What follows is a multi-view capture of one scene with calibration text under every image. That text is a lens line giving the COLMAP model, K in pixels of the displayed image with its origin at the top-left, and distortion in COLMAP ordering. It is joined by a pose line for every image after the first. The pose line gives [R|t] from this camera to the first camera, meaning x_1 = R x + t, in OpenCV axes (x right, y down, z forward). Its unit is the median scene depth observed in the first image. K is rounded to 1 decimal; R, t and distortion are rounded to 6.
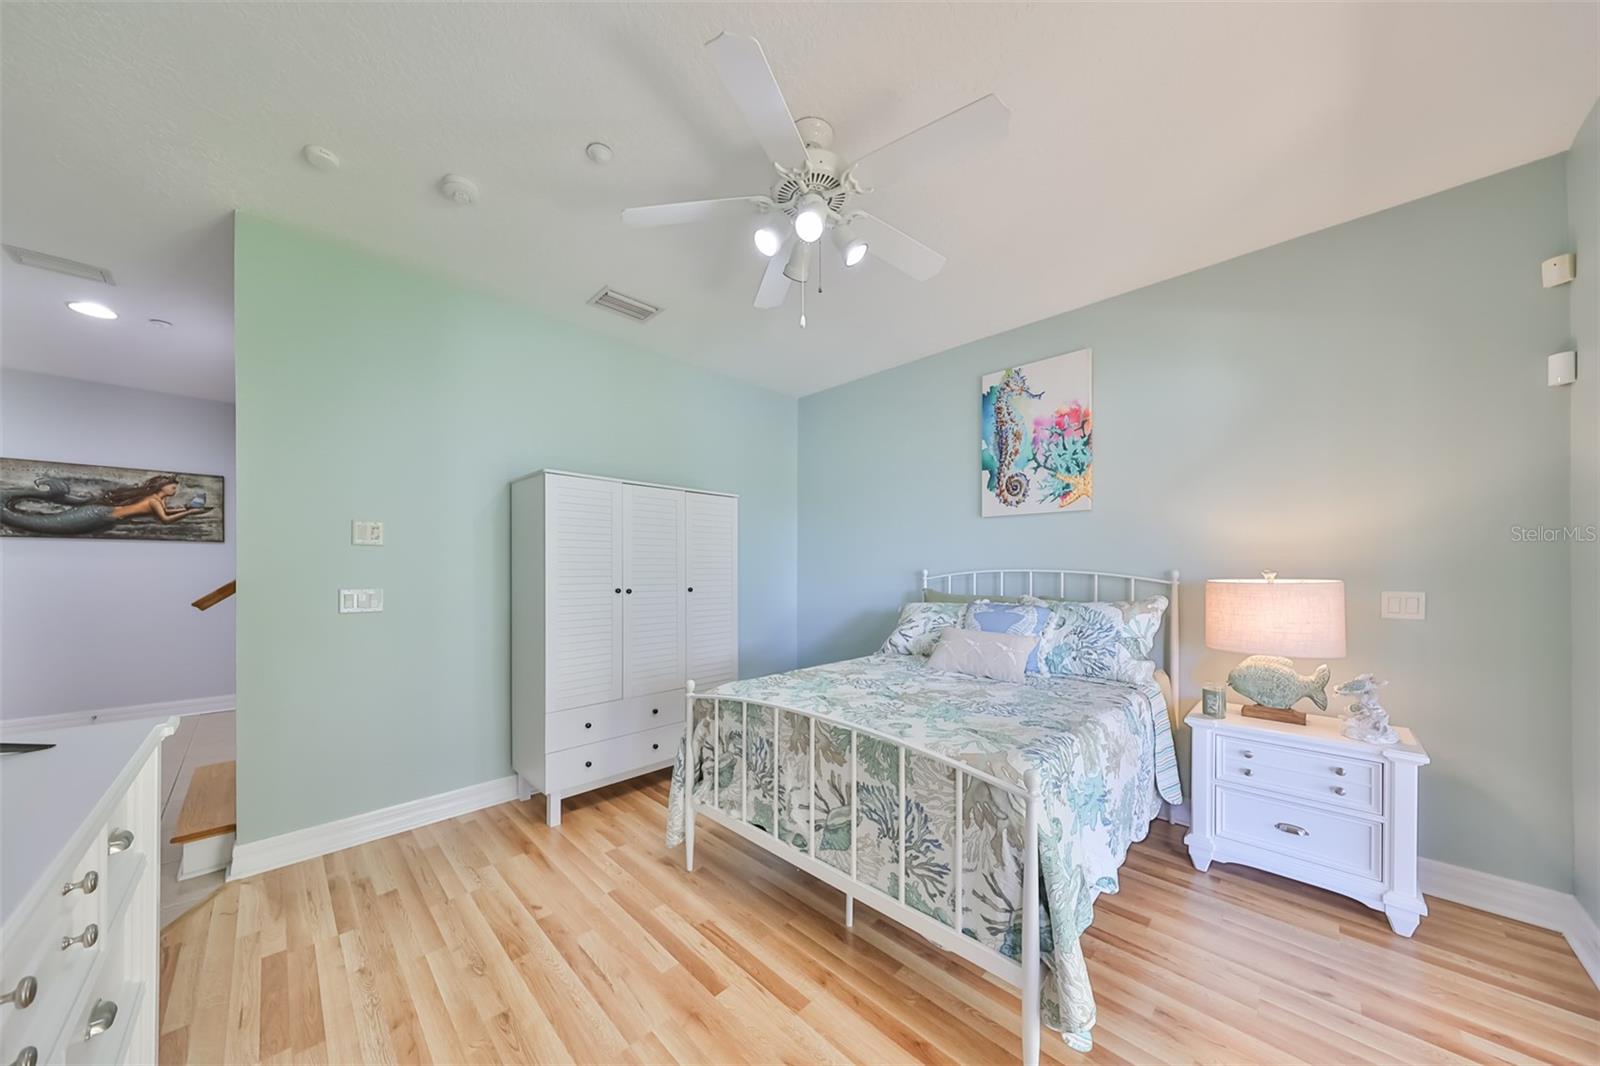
lens RADIAL K [[501.0, 0, 794.9], [0, 501.0, 568.1], [0, 0, 1]] dist [0.005755, 0.000025]
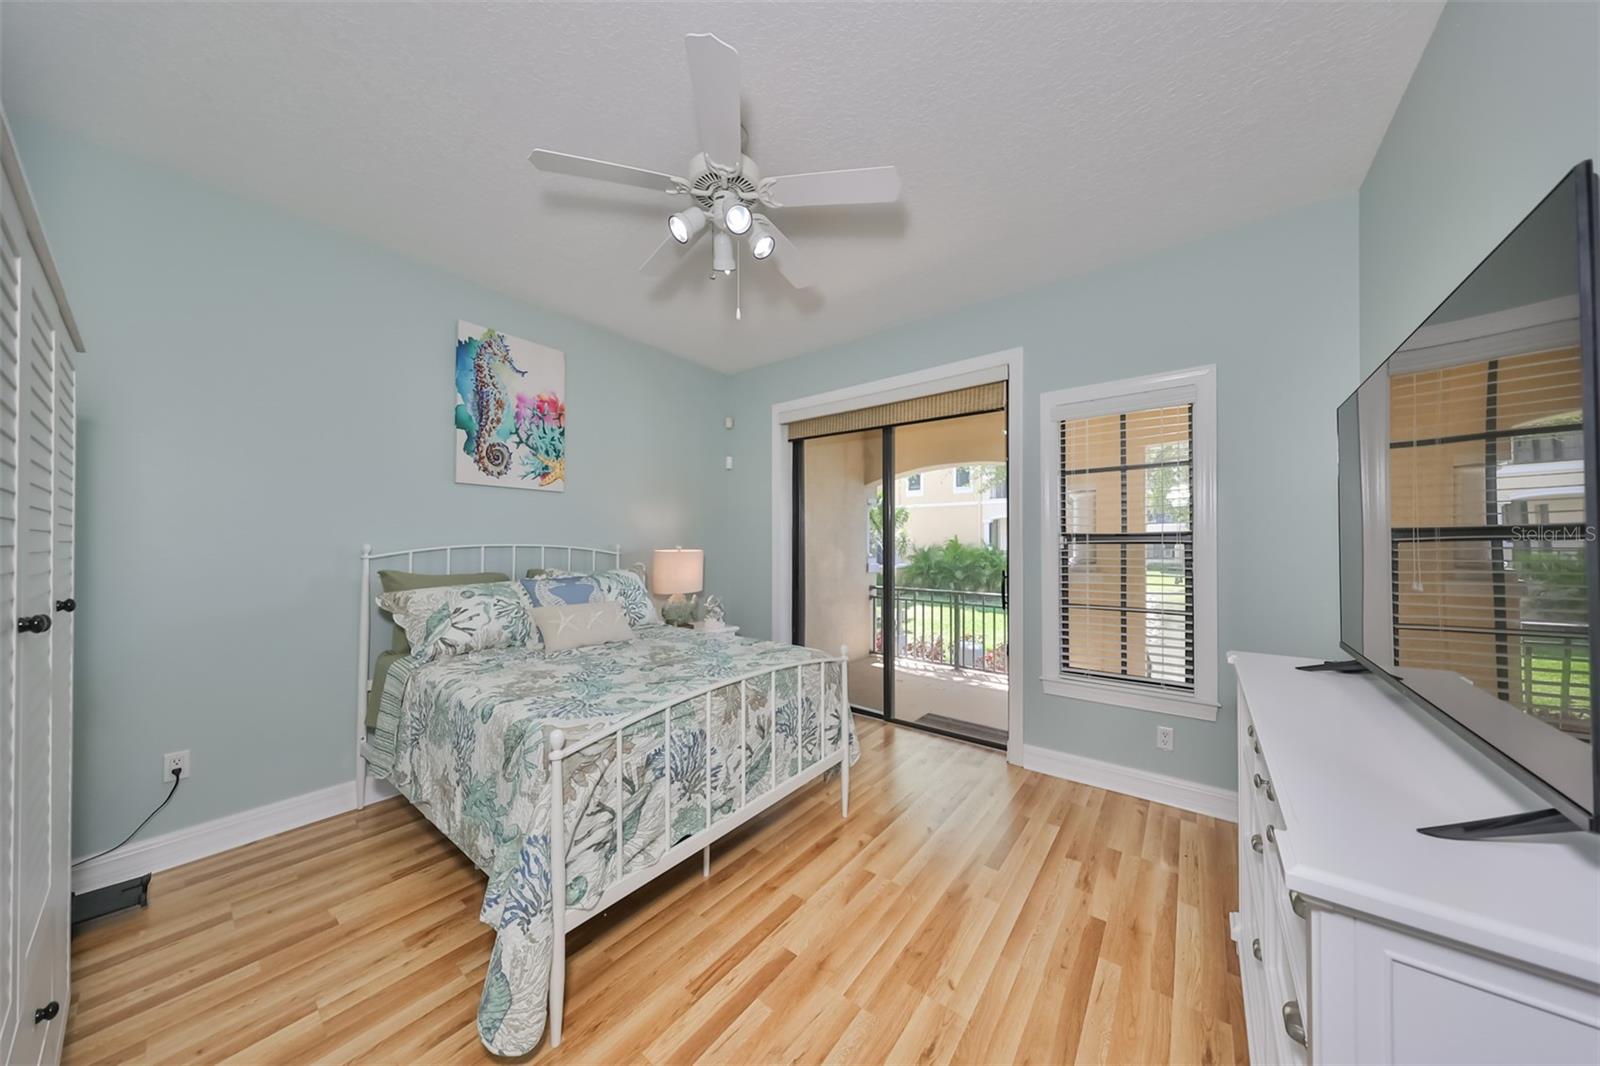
lens RADIAL K [[516.8, 0, 798.9], [0, 516.8, 537.5], [0, 0, 1]] dist [0.001579, 0.000015]
pose [[-0.109579, 0.010535, 0.993922, -0.785445], [-0.003270, 0.999935, -0.010959, -0.000369], [-0.993973, -0.004451, -0.109537, 0.713097]]
